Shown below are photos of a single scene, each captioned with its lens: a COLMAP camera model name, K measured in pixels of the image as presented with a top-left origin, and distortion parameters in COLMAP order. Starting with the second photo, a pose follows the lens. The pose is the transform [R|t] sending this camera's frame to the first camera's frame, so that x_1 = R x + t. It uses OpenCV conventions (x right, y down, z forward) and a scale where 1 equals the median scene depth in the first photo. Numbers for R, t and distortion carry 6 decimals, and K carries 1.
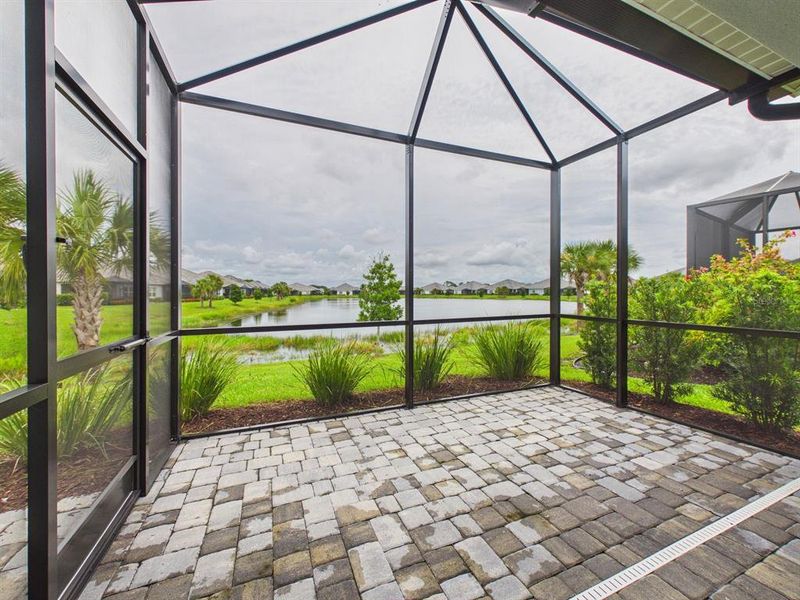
lens RADIAL K [[322.4, 0, 399.7], [0, 322.4, 294.3], [0, 0, 1]] dist [0.000245, 0.000606]
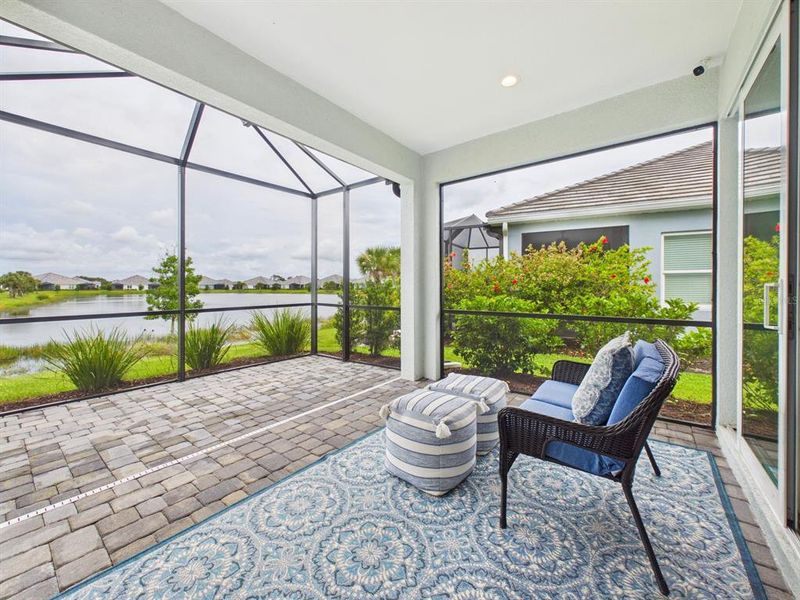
lens RADIAL K [[322.4, 0, 400.1], [0, 322.4, 289.1], [0, 0, 1]] dist [0.000245, 0.000606]
pose [[0.869590, -0.000227, 0.493774, 0.069269], [0.000087, 1.000000, 0.000305, 0.000741], [-0.493774, -0.000222, 0.869590, -0.222944]]
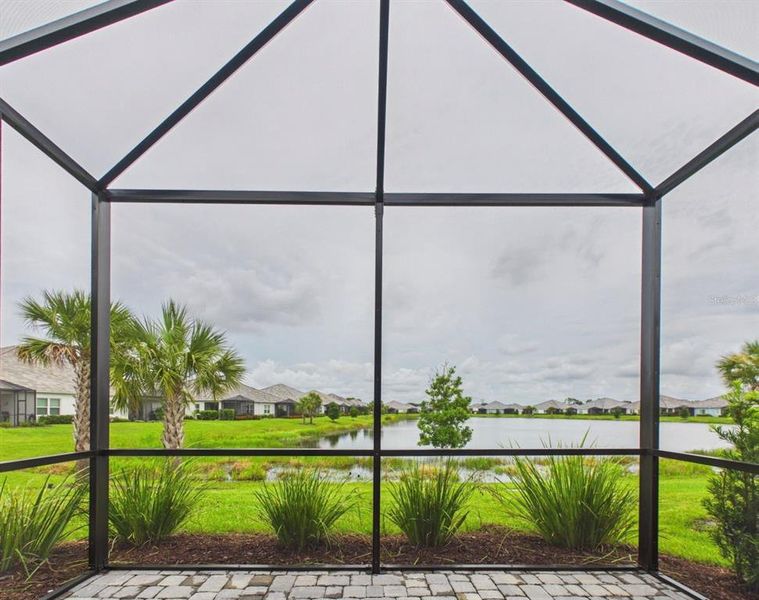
lens RADIAL K [[341.5, 0, 371.7], [0, 341.5, 411.9], [0, 0, 1]] dist [-0.000326, 0.000943]
pose [[0.928683, 0.008273, -0.370782, 0.140841], [-0.009230, 0.999957, -0.000806, -0.001377], [0.370760, 0.004170, 0.928719, 0.135916]]
